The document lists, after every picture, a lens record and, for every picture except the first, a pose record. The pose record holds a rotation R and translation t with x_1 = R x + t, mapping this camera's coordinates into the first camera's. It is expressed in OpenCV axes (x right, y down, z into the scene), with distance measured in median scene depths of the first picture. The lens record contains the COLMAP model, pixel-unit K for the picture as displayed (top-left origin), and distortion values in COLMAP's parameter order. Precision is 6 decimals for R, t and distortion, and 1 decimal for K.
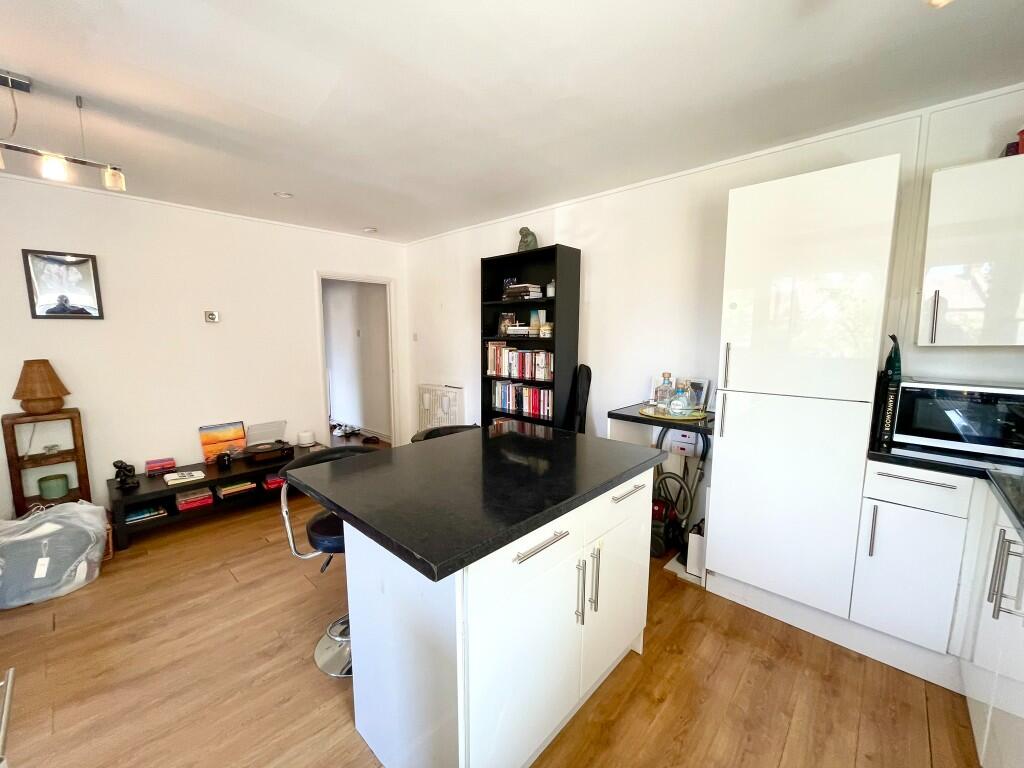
lens RADIAL K [[412.6, 0, 508.5], [0, 412.6, 378.7], [0, 0, 1]] dist [-0.005628, 0.001149]
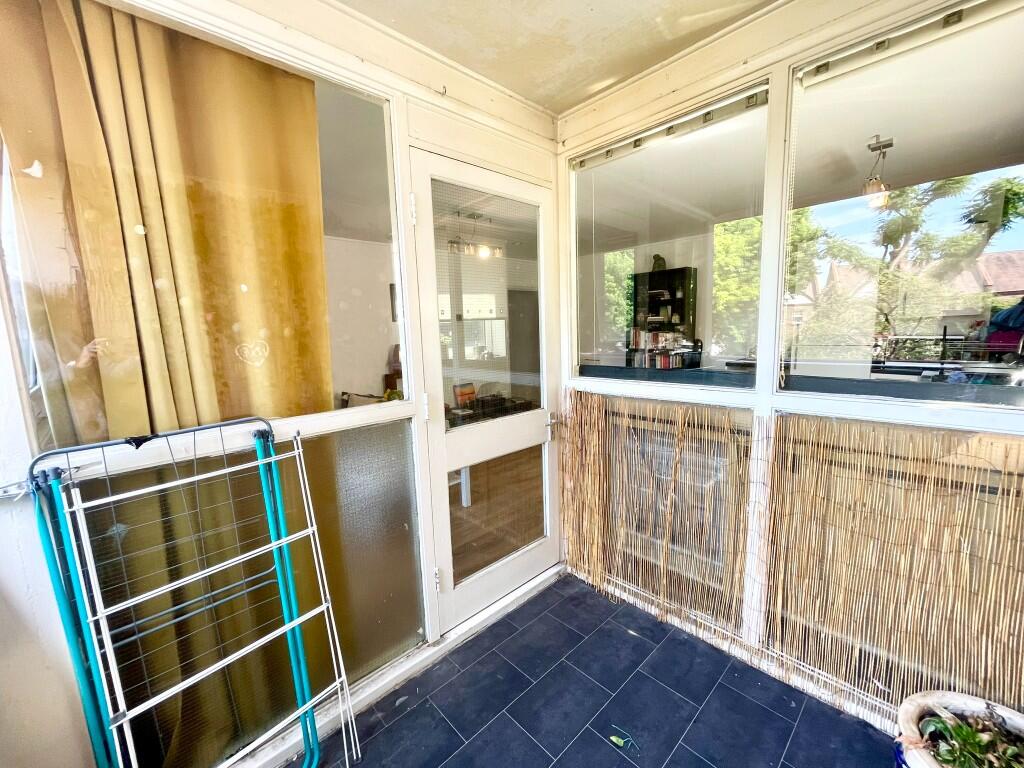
lens RADIAL K [[412.6, 0, 509.0], [0, 412.6, 383.4], [0, 0, 1]] dist [-0.005628, 0.001149]
pose [[0.997716, -0.029026, -0.060992, -0.450418], [0.030940, 0.999051, 0.030666, 0.066325], [0.060044, -0.032483, 0.997667, -0.645984]]
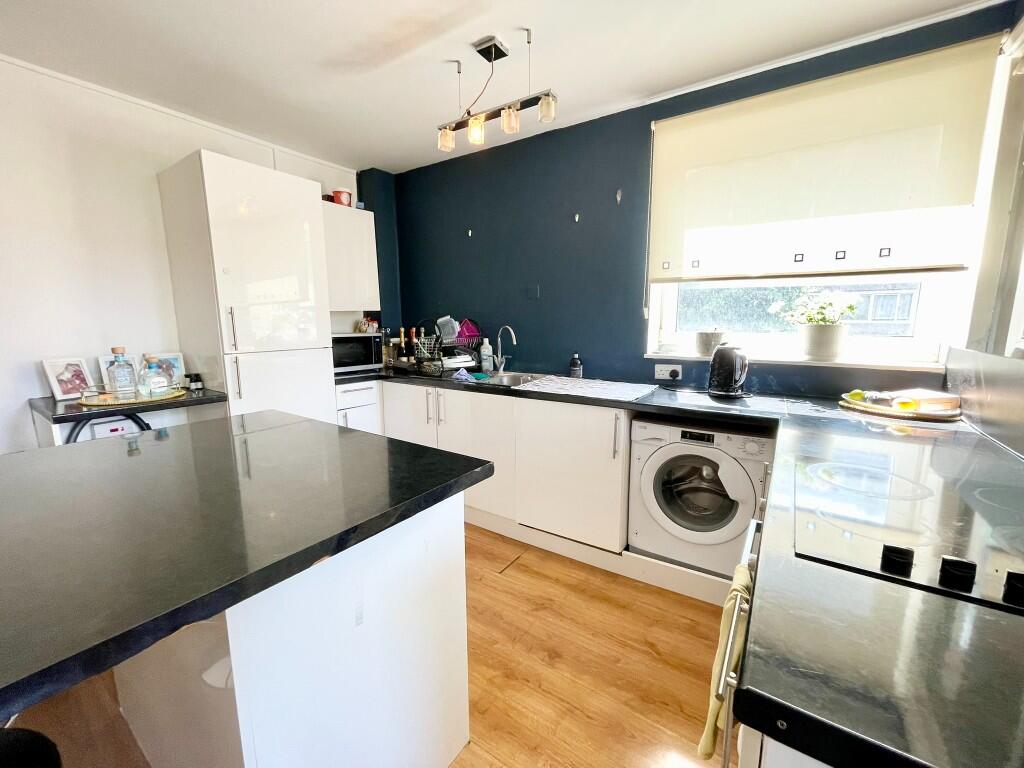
lens RADIAL K [[412.6, 0, 508.8], [0, 412.6, 380.7], [0, 0, 1]] dist [-0.005628, 0.001149]
pose [[-0.147218, -0.143803, 0.978595, -0.362656], [0.112096, 0.980575, 0.160958, 0.003761], [-0.982732, 0.133392, -0.128238, 0.285048]]
